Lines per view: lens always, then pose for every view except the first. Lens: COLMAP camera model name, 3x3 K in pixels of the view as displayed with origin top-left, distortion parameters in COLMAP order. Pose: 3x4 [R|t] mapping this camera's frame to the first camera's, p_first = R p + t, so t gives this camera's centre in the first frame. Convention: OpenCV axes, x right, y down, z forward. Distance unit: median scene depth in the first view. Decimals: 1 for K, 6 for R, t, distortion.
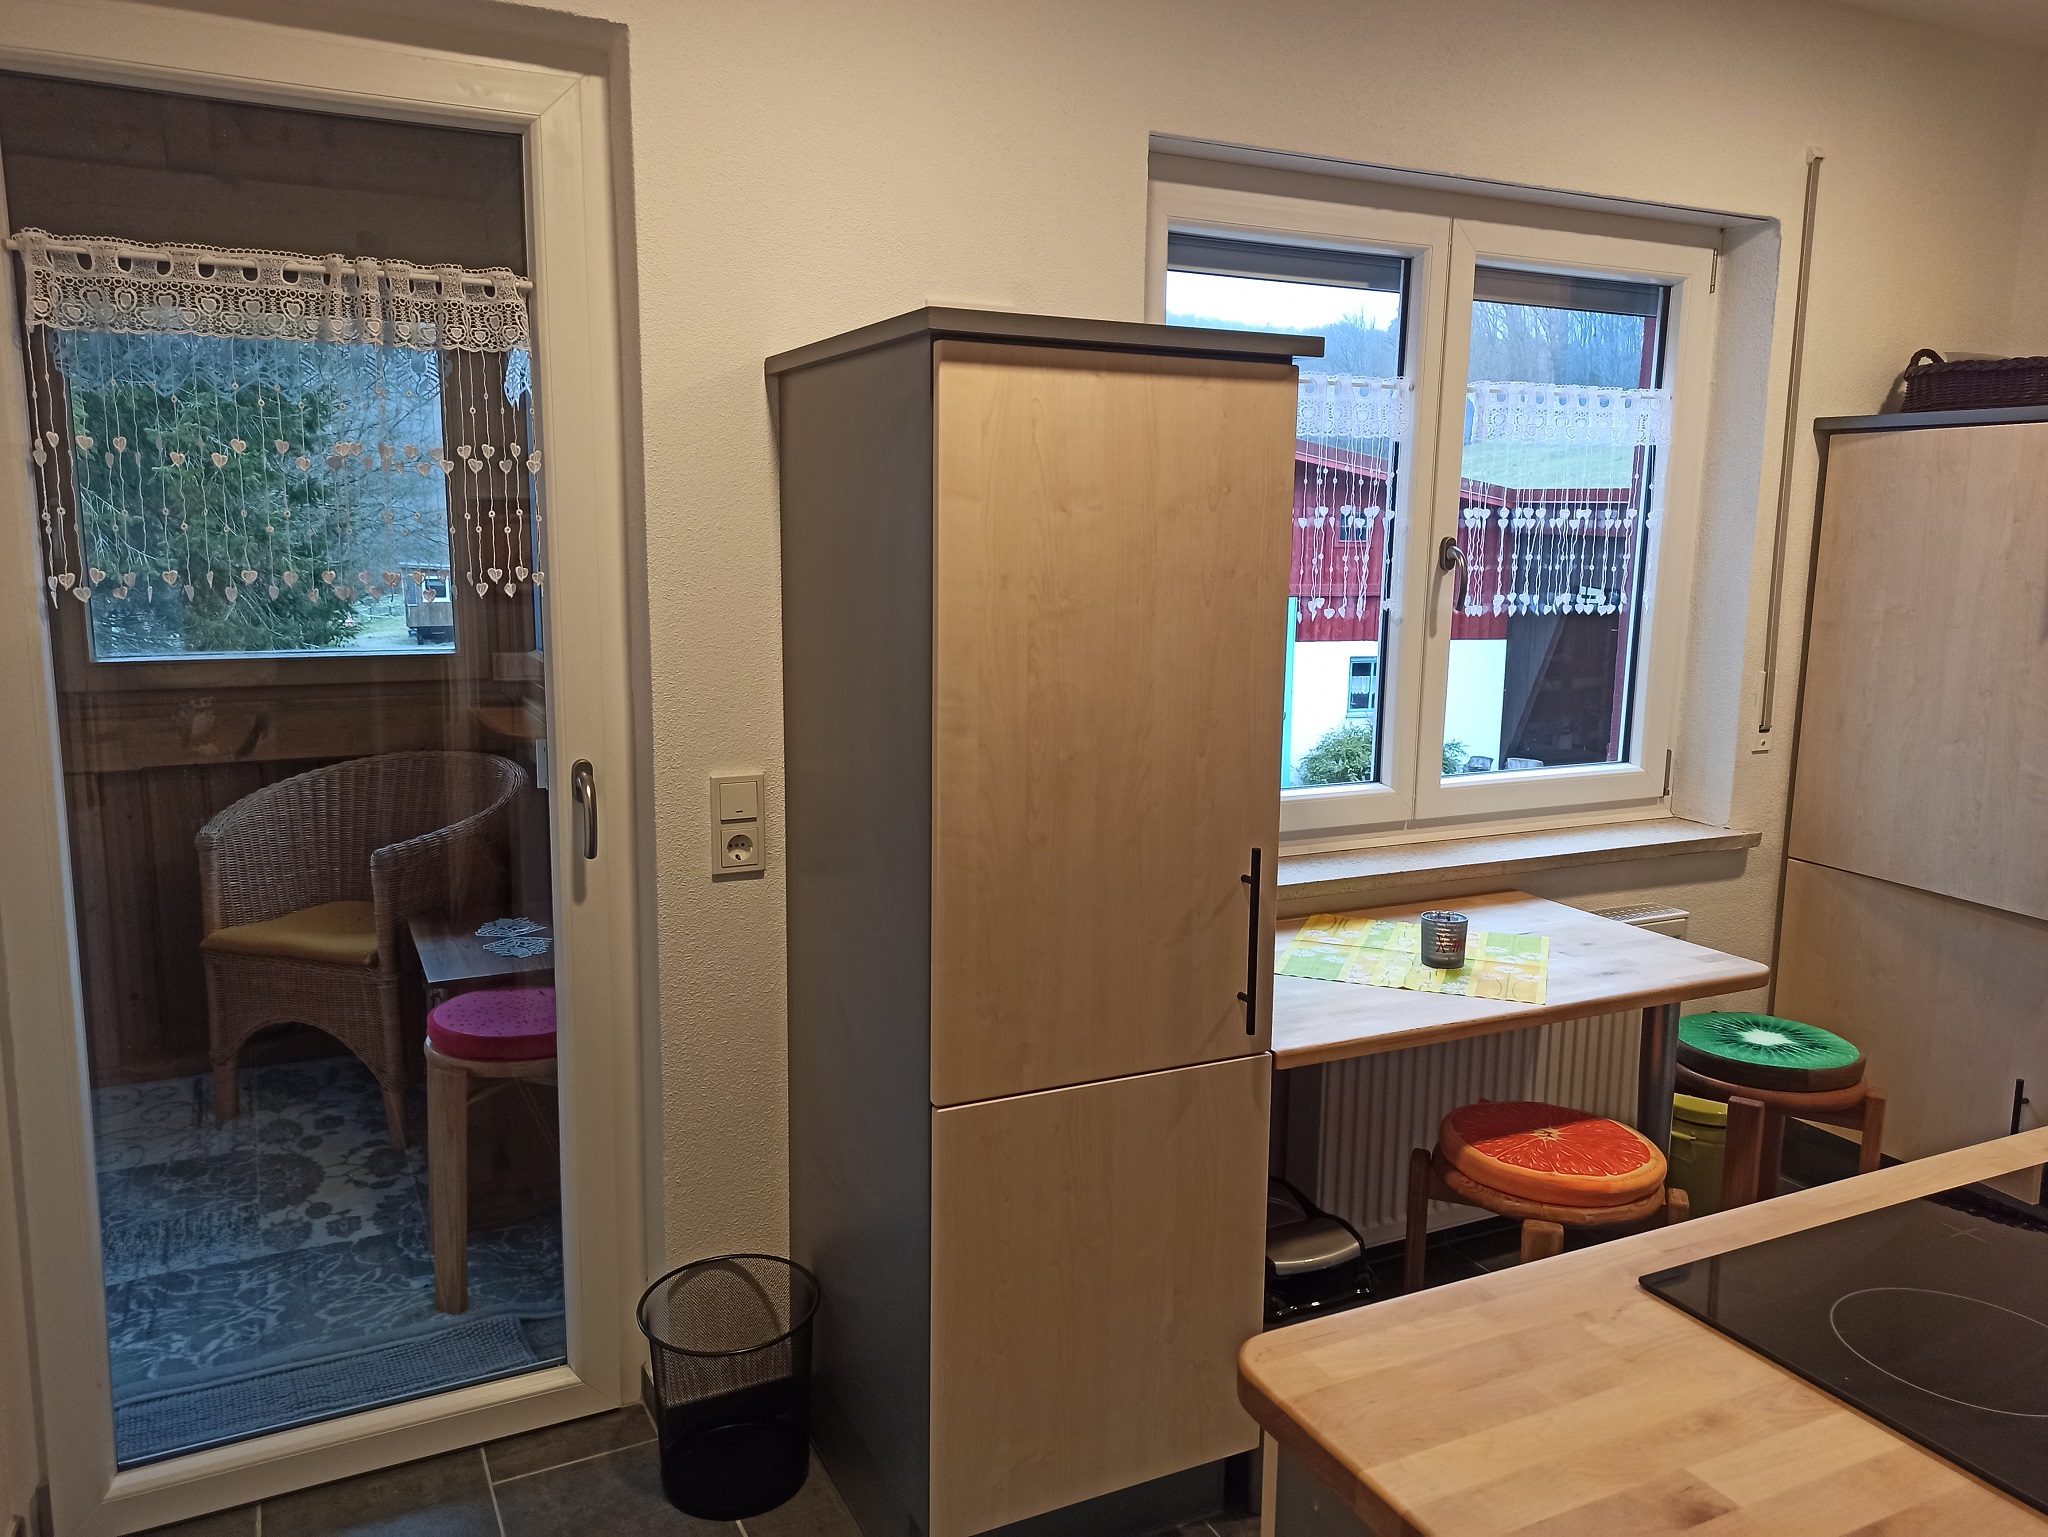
lens RADIAL K [[1503.2, 0, 1014.4], [0, 1503.2, 771.9], [0, 0, 1]] dist [0.054560, -0.045615]
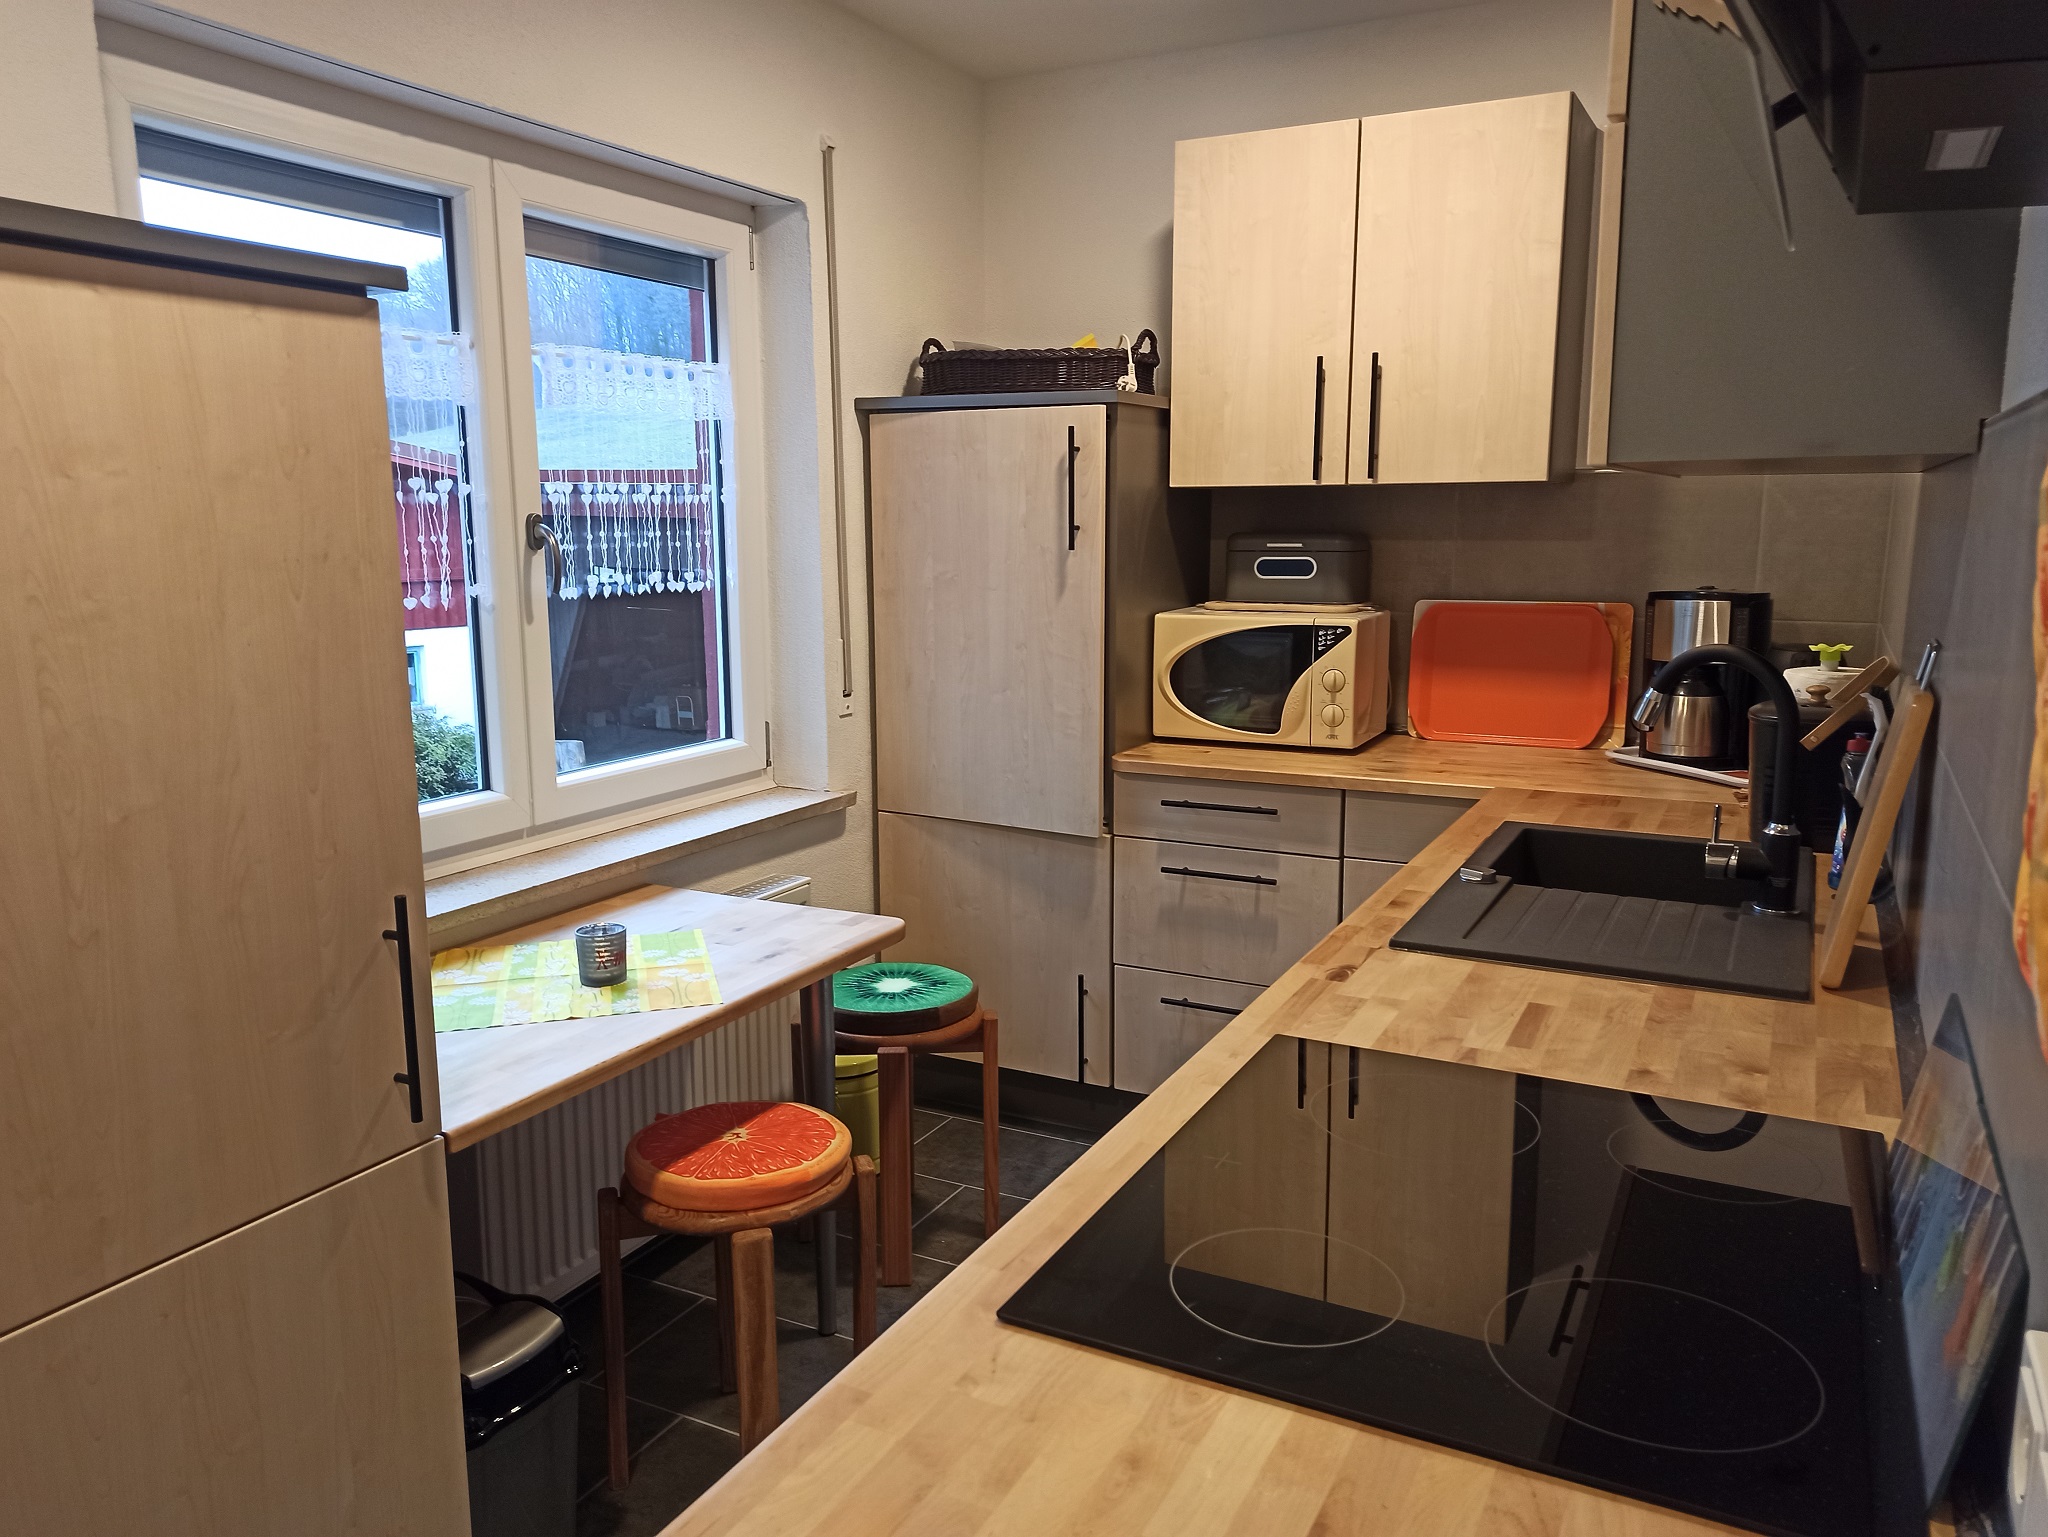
lens RADIAL K [[1503.2, 0, 1028.8], [0, 1503.2, 772.3], [0, 0, 1]] dist [0.054560, -0.045615]
pose [[0.802887, -0.117999, 0.584336, -0.026376], [0.111094, 0.992659, 0.047810, -0.012052], [-0.585688, 0.026530, 0.810102, 0.099064]]
